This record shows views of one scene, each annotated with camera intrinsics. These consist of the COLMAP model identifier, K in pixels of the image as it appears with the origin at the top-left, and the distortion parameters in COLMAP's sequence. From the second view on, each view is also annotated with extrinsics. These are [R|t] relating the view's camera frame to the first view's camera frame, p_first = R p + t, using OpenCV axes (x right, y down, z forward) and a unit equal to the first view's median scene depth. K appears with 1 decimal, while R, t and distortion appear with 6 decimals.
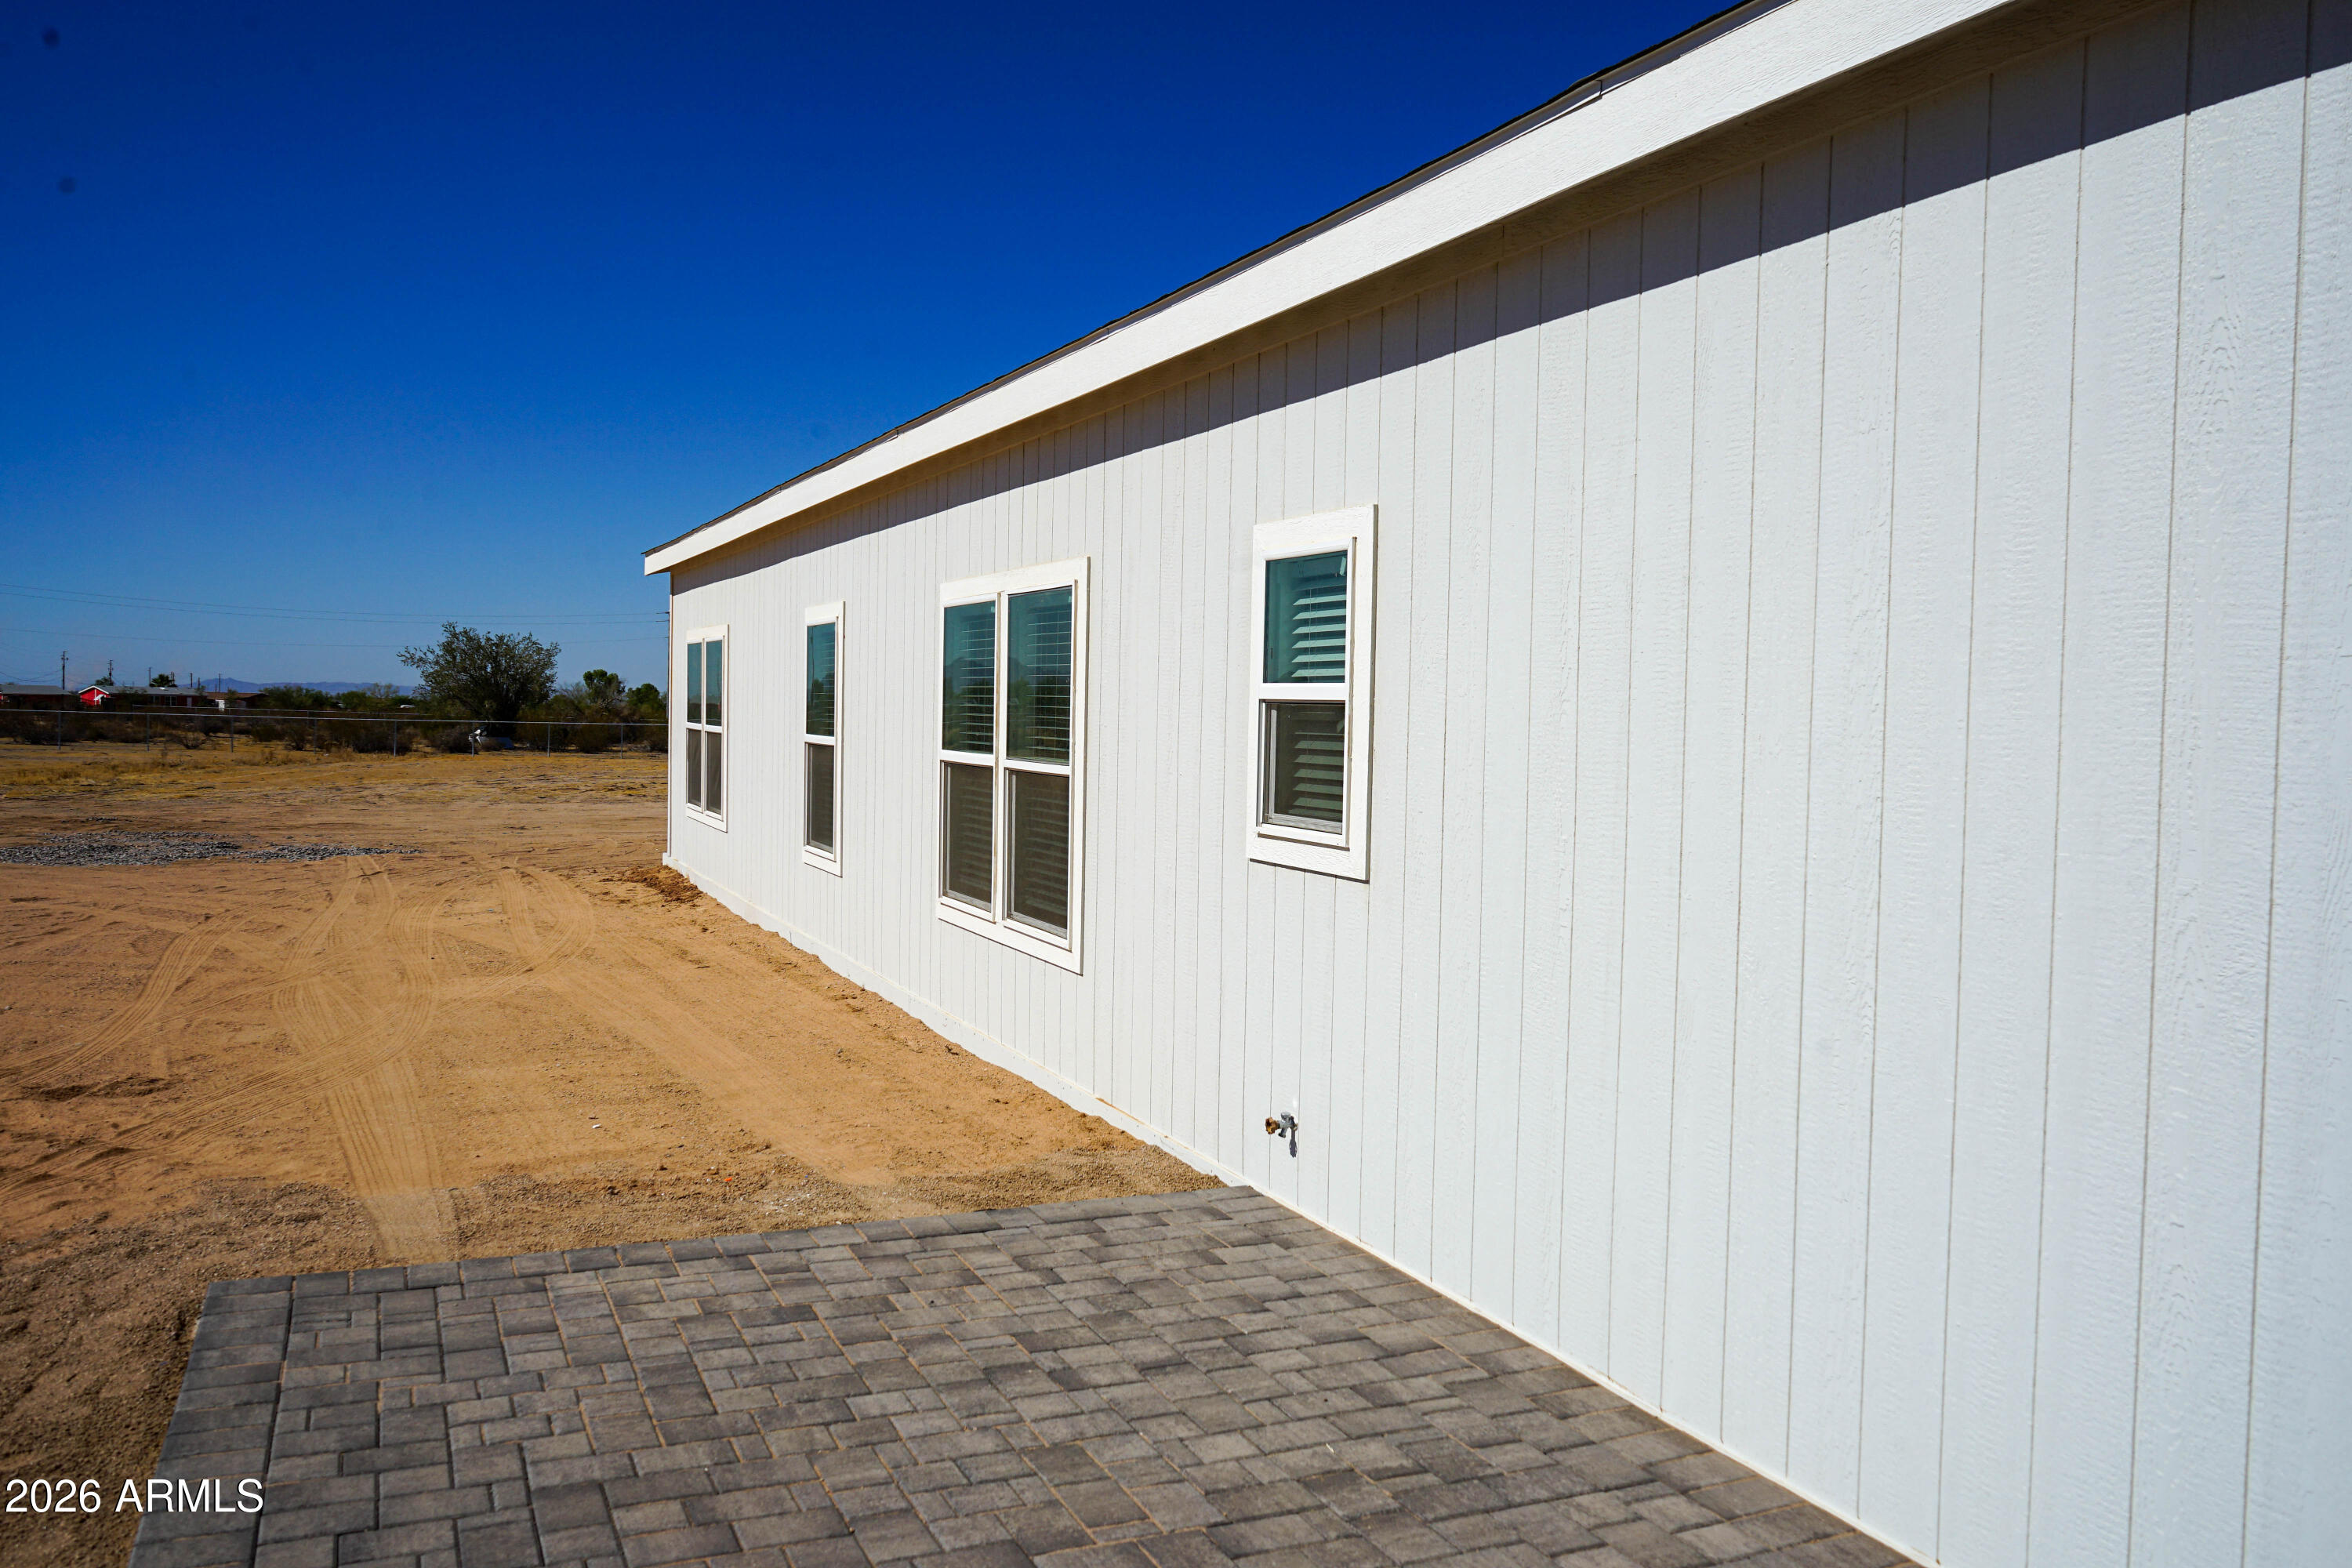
lens RADIAL K [[1880.0, 0, 1177.5], [0, 1880.0, 784.6], [0, 0, 1]] dist [-0.019662, 0.015065]
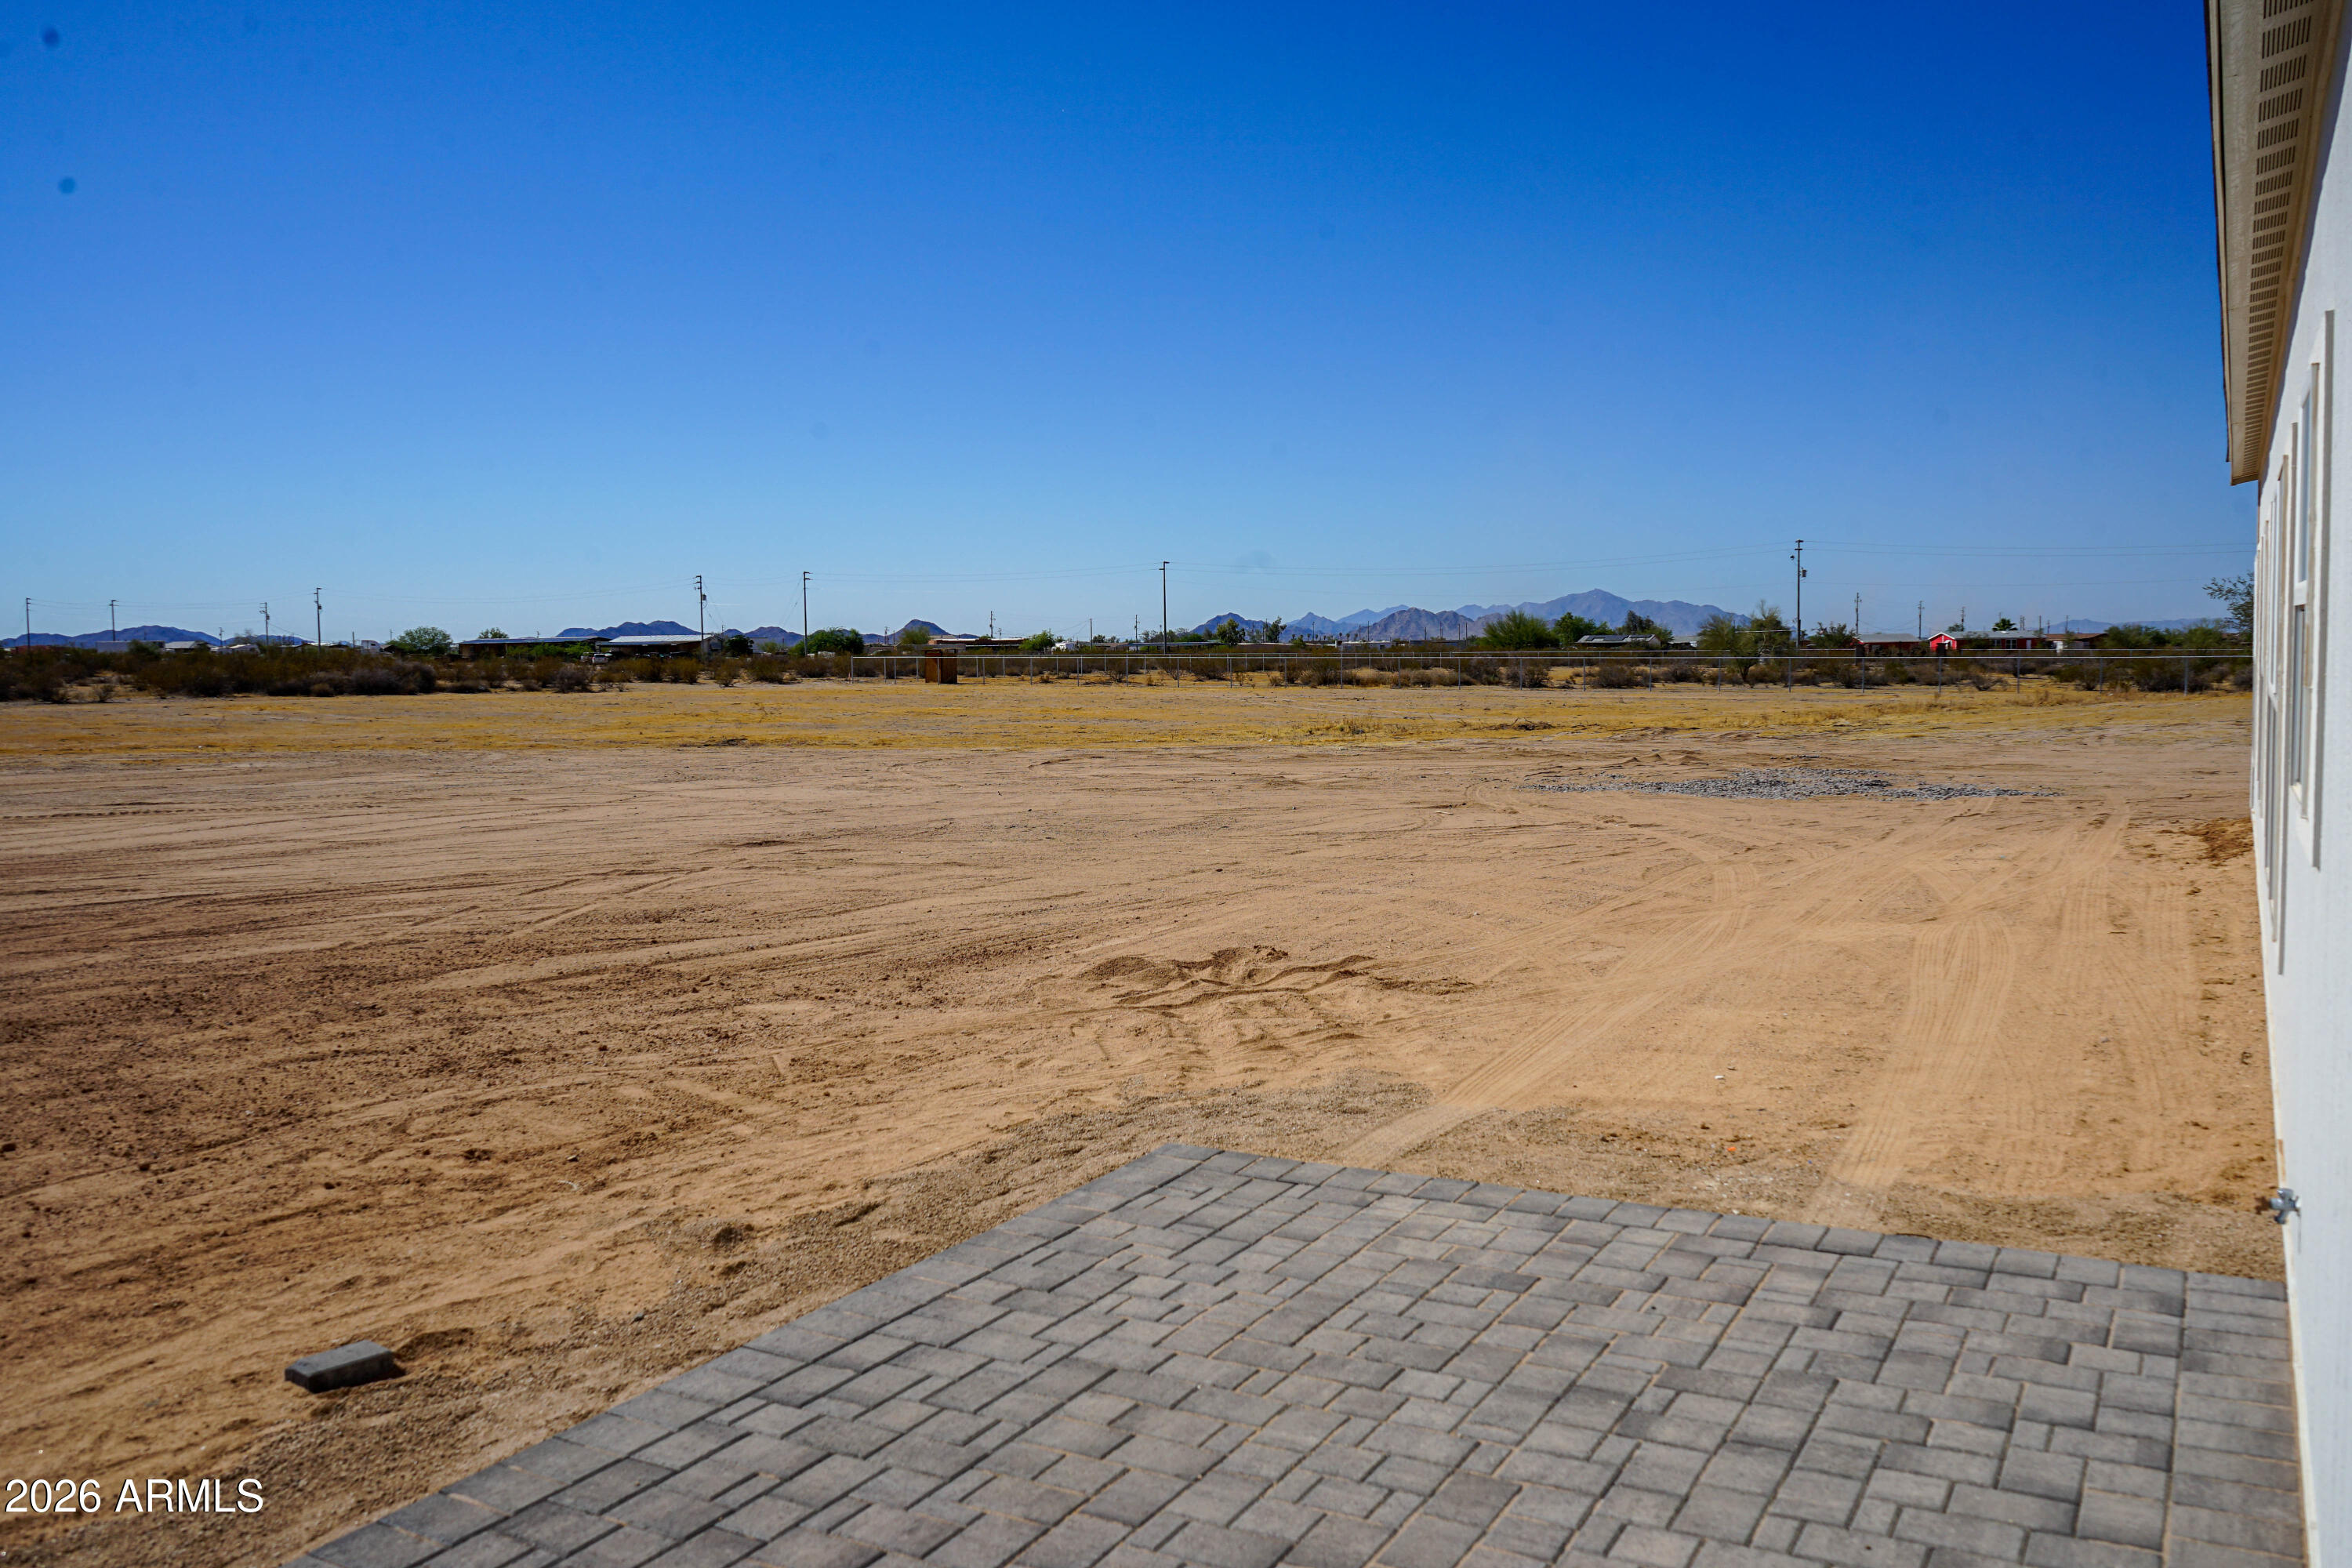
lens RADIAL K [[1880.0, 0, 1175.9], [0, 1880.0, 780.0], [0, 0, 1]] dist [-0.019662, 0.015065]
pose [[0.599820, 0.024503, -0.799760, 0.416728], [-0.001086, 0.999555, 0.029810, -0.000157], [0.800134, -0.017012, 0.599580, 0.278538]]
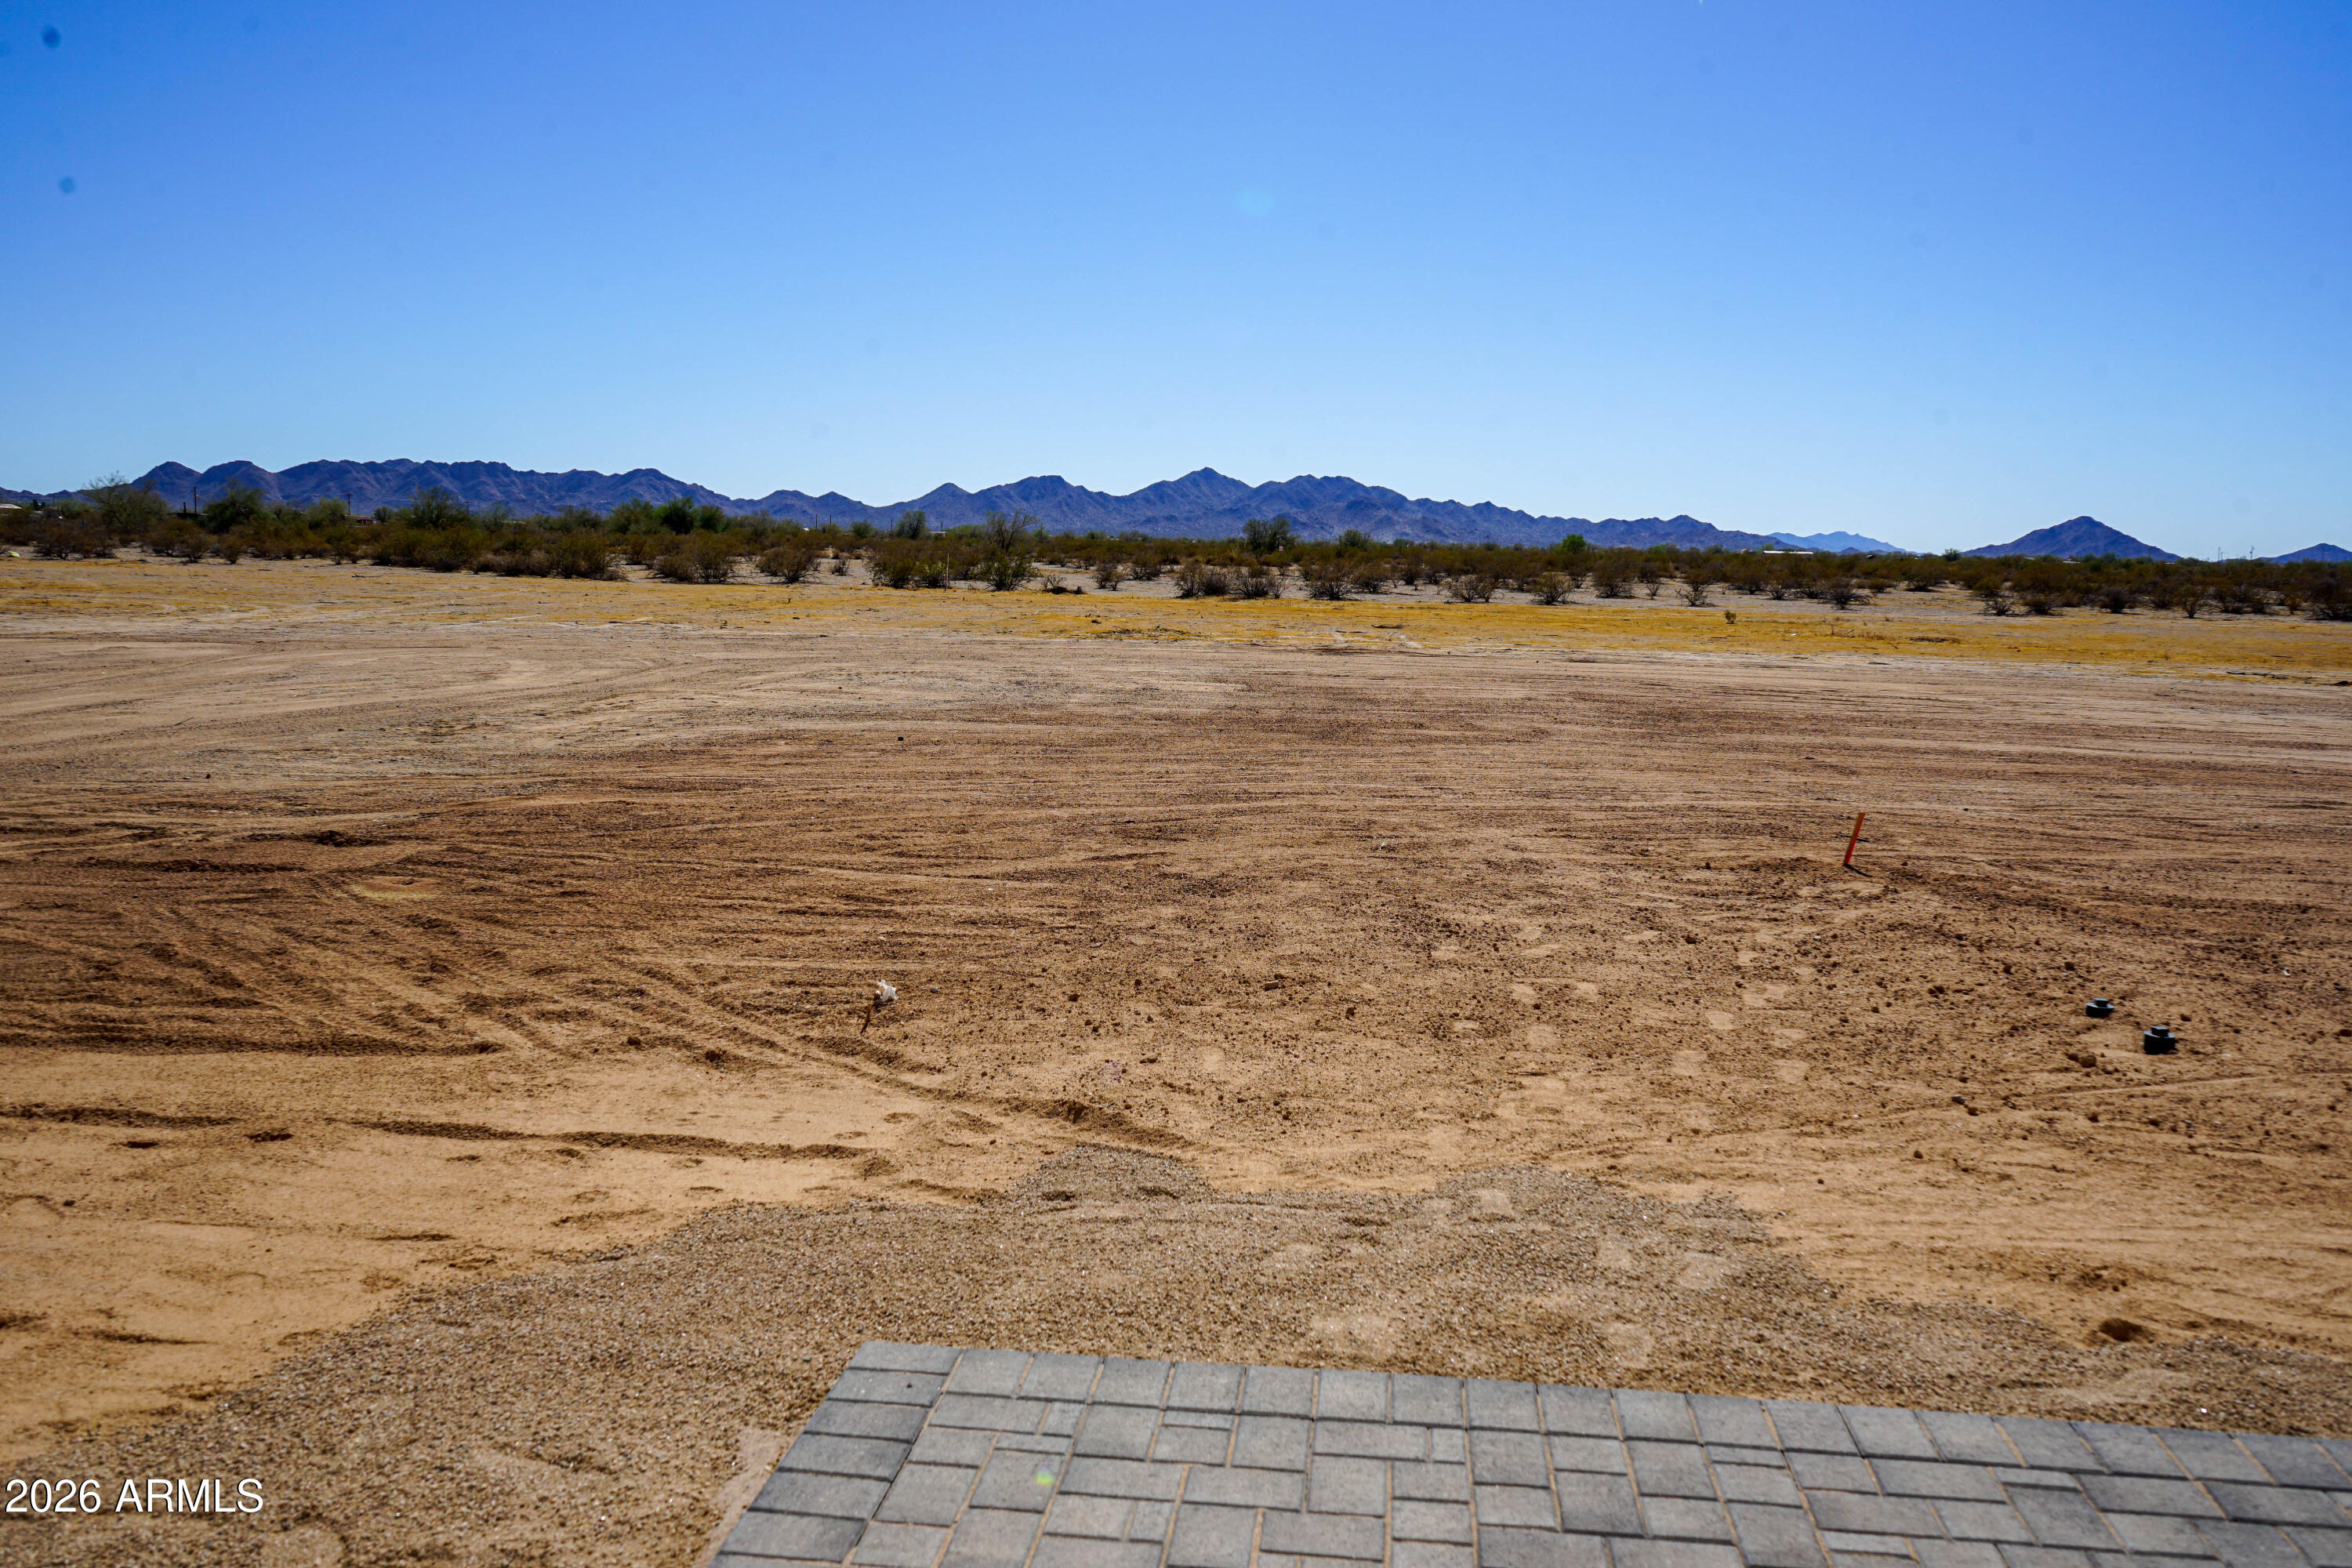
lens RADIAL K [[1880.0, 0, 1179.7], [0, 1880.0, 785.2], [0, 0, 1]] dist [-0.019662, 0.015065]
pose [[-0.552635, 0.057016, -0.831471, 1.248550], [-0.048195, 0.993801, 0.100180, 0.015570], [0.832029, 0.095436, -0.546462, 1.015679]]
